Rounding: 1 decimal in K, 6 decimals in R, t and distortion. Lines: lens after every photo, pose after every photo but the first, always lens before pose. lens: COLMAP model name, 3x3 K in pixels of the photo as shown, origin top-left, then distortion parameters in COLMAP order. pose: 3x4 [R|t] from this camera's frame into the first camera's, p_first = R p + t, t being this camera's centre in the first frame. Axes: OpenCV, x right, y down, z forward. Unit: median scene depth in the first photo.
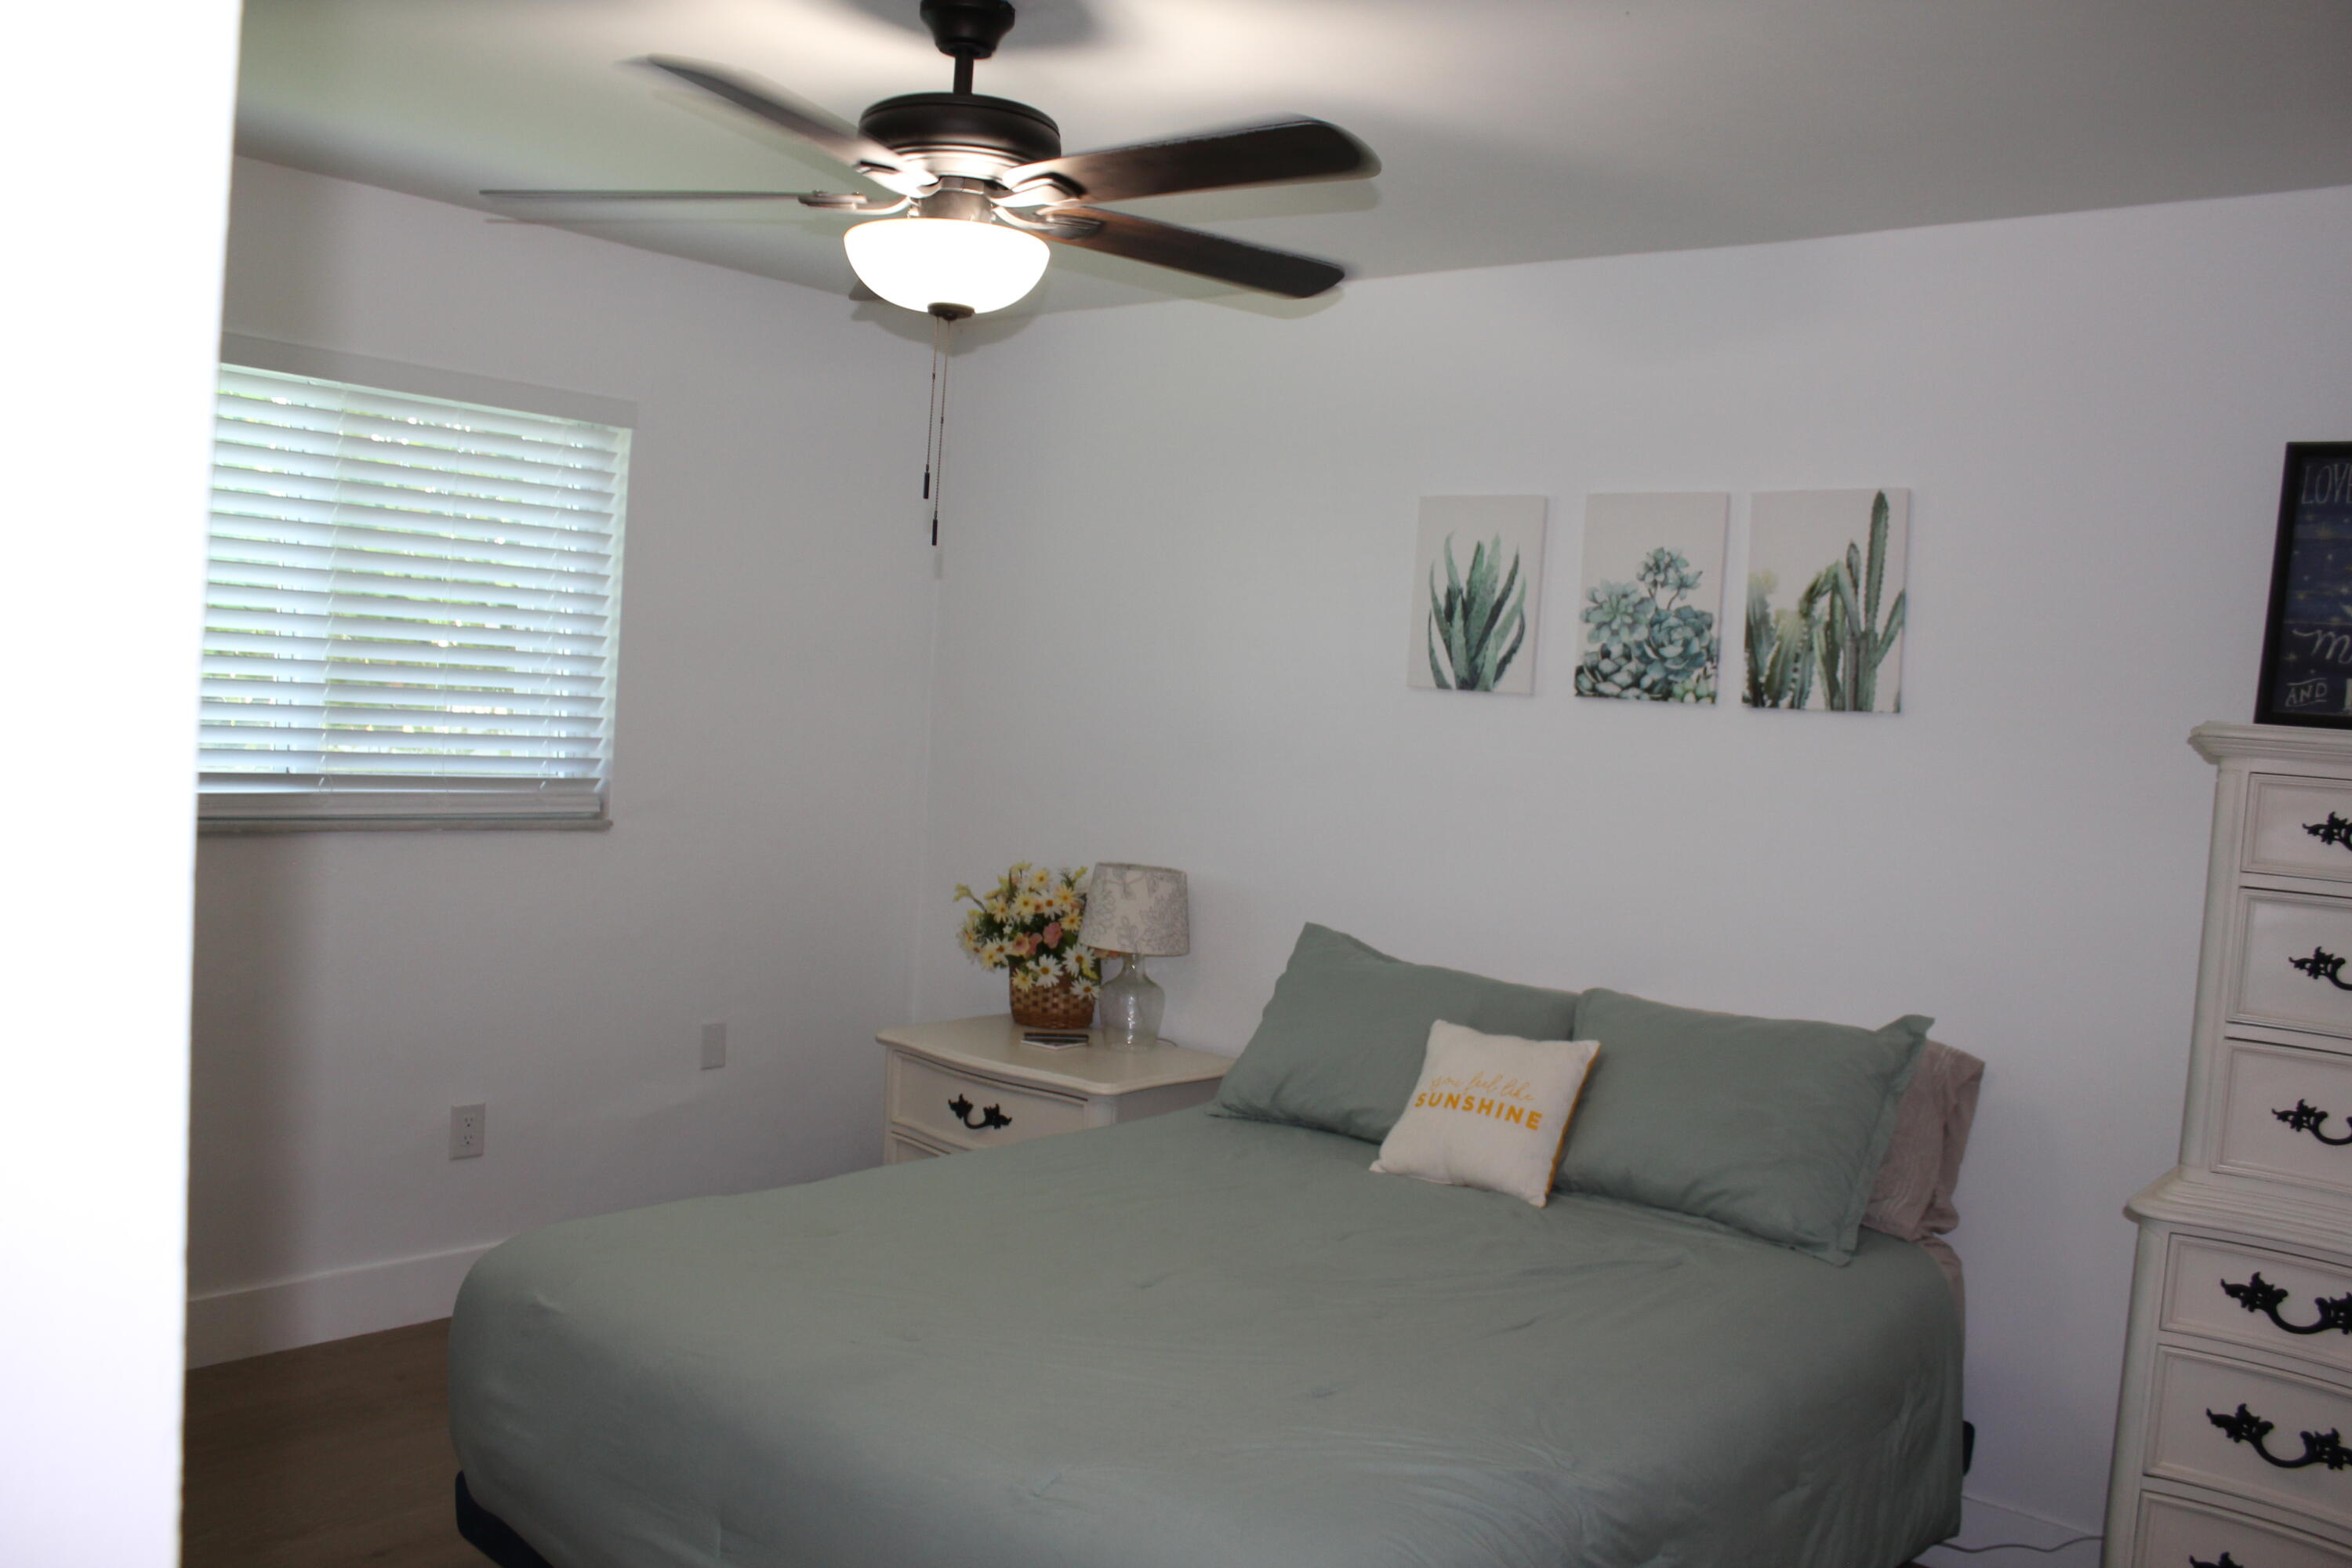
lens RADIAL K [[1946.7, 0, 1183.0], [0, 1946.7, 771.1], [0, 0, 1]] dist [-0.162571, 0.149234]
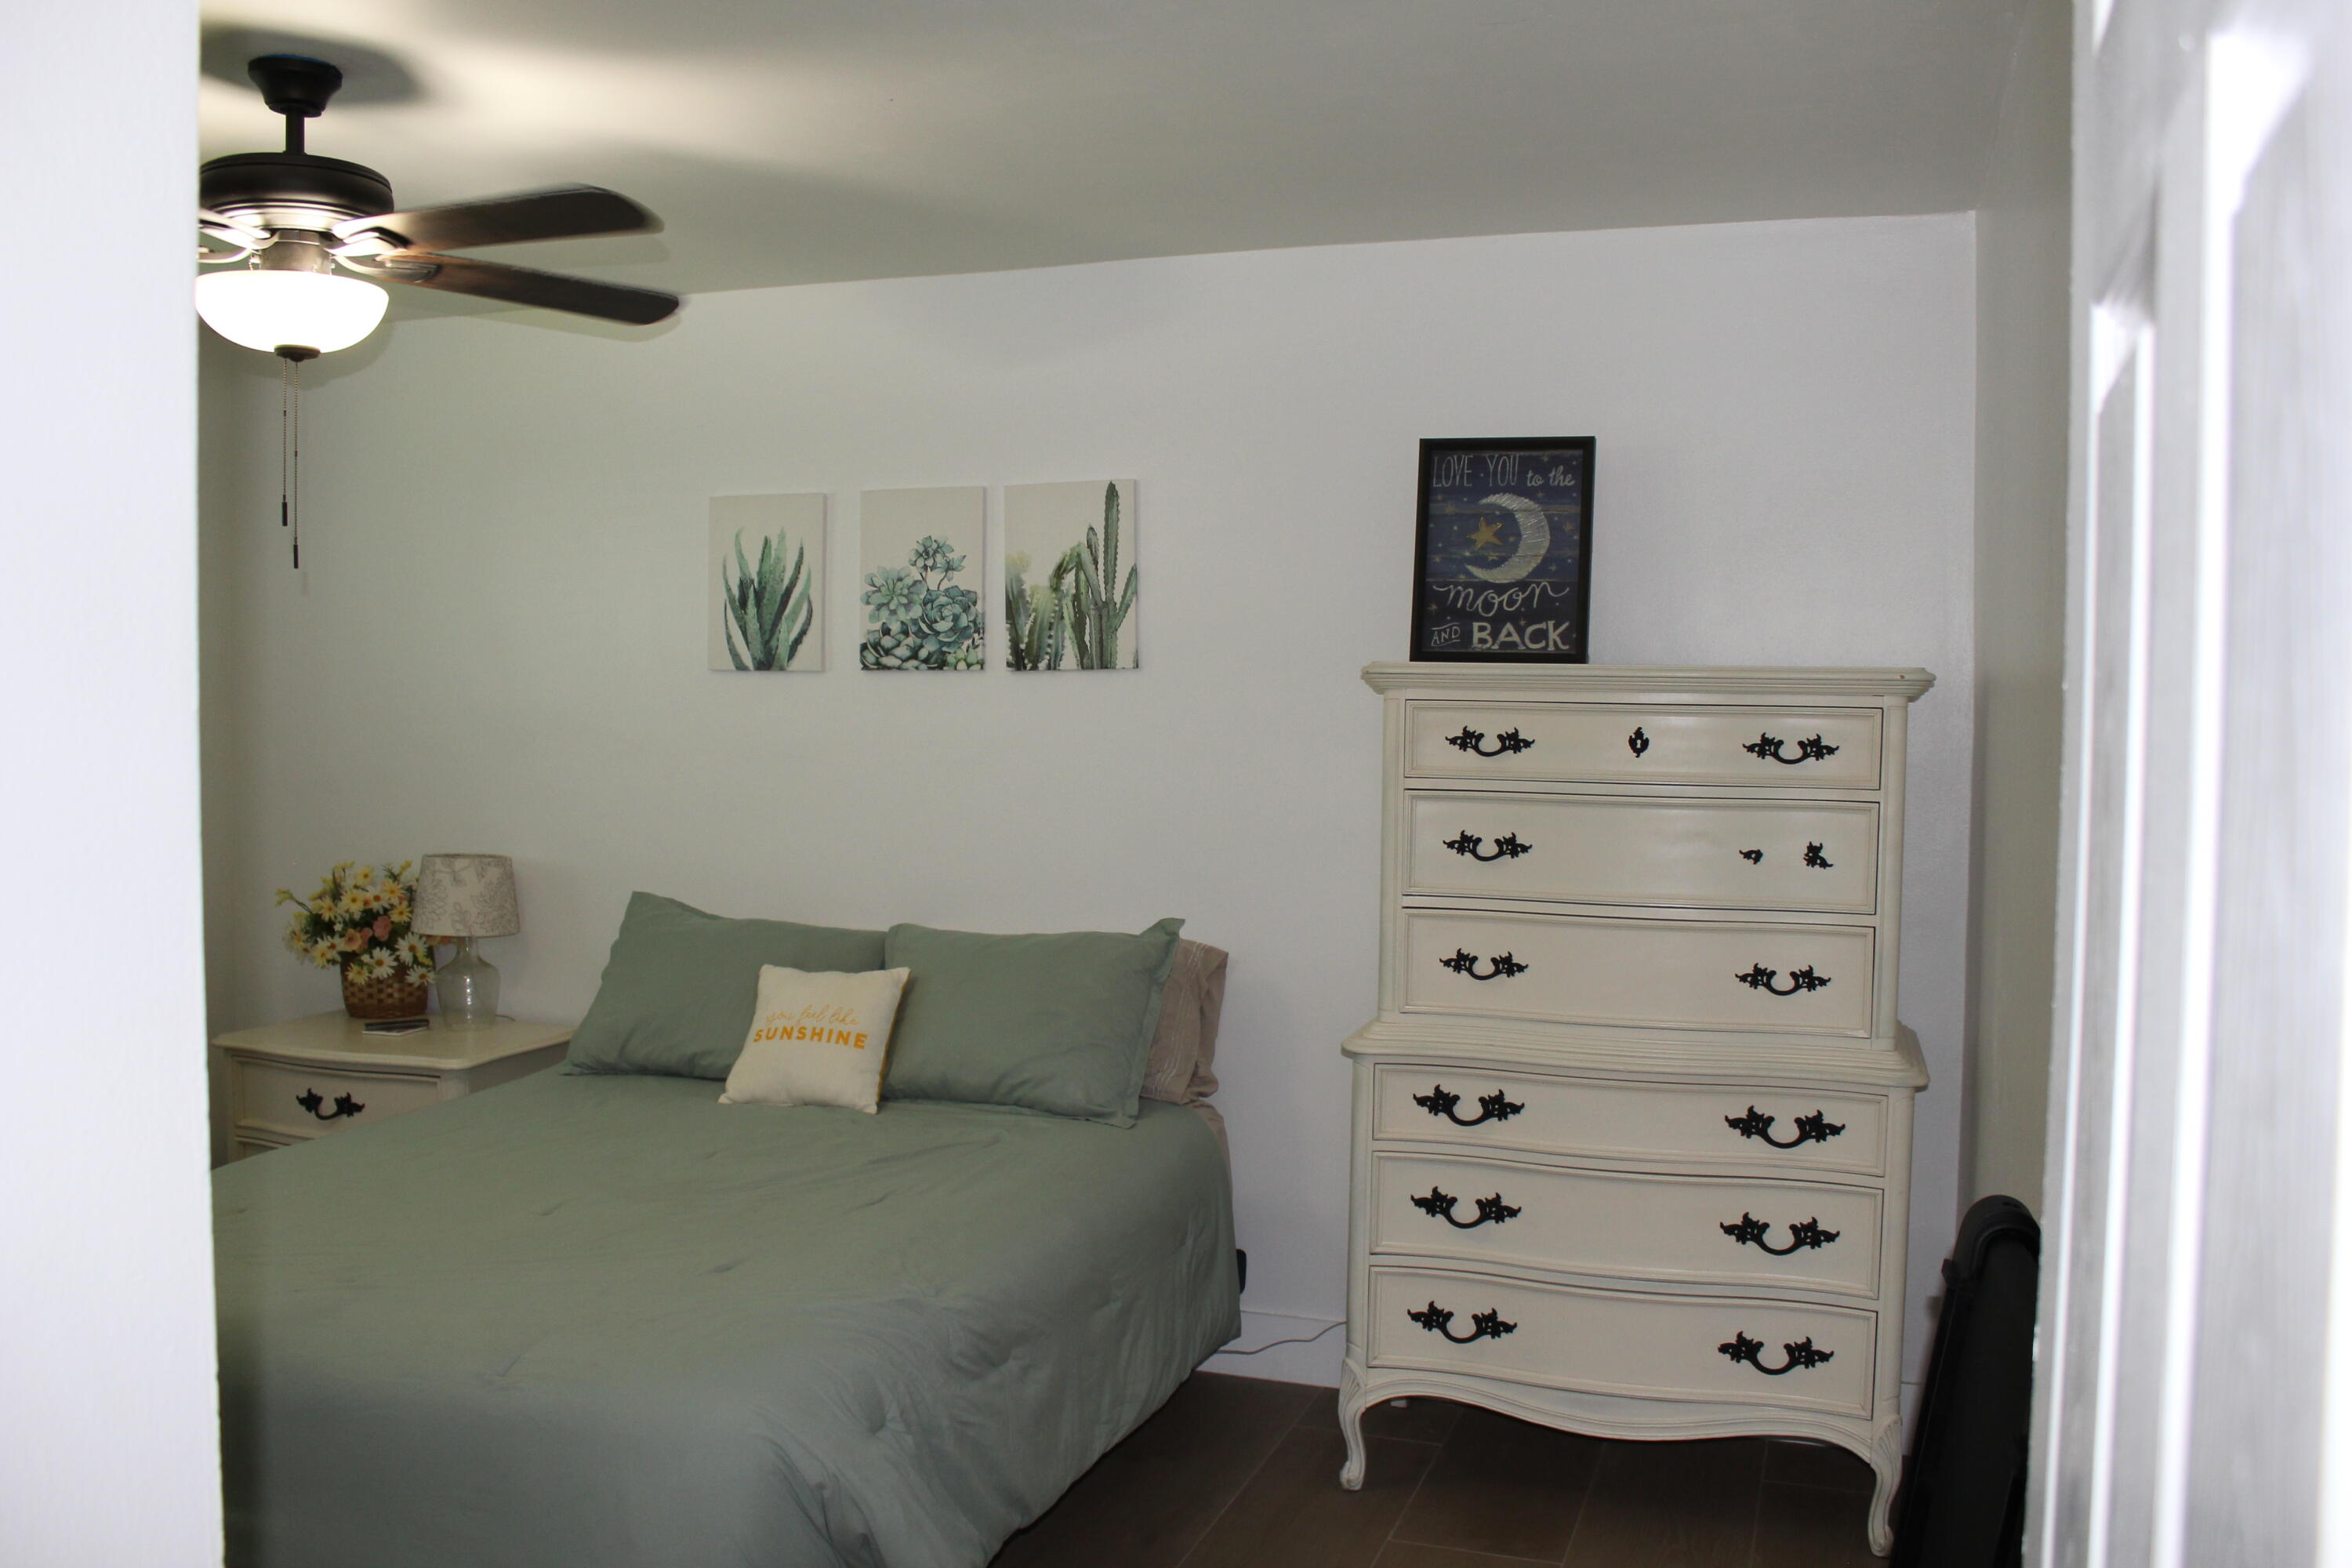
lens RADIAL K [[1946.7, 0, 1183.0], [0, 1946.7, 771.1], [0, 0, 1]] dist [-0.162571, 0.149234]
pose [[0.926356, -0.074368, 0.369234, -0.050383], [0.068547, 0.997230, 0.028880, 0.000475], [-0.370359, -0.001443, 0.928888, -0.134885]]
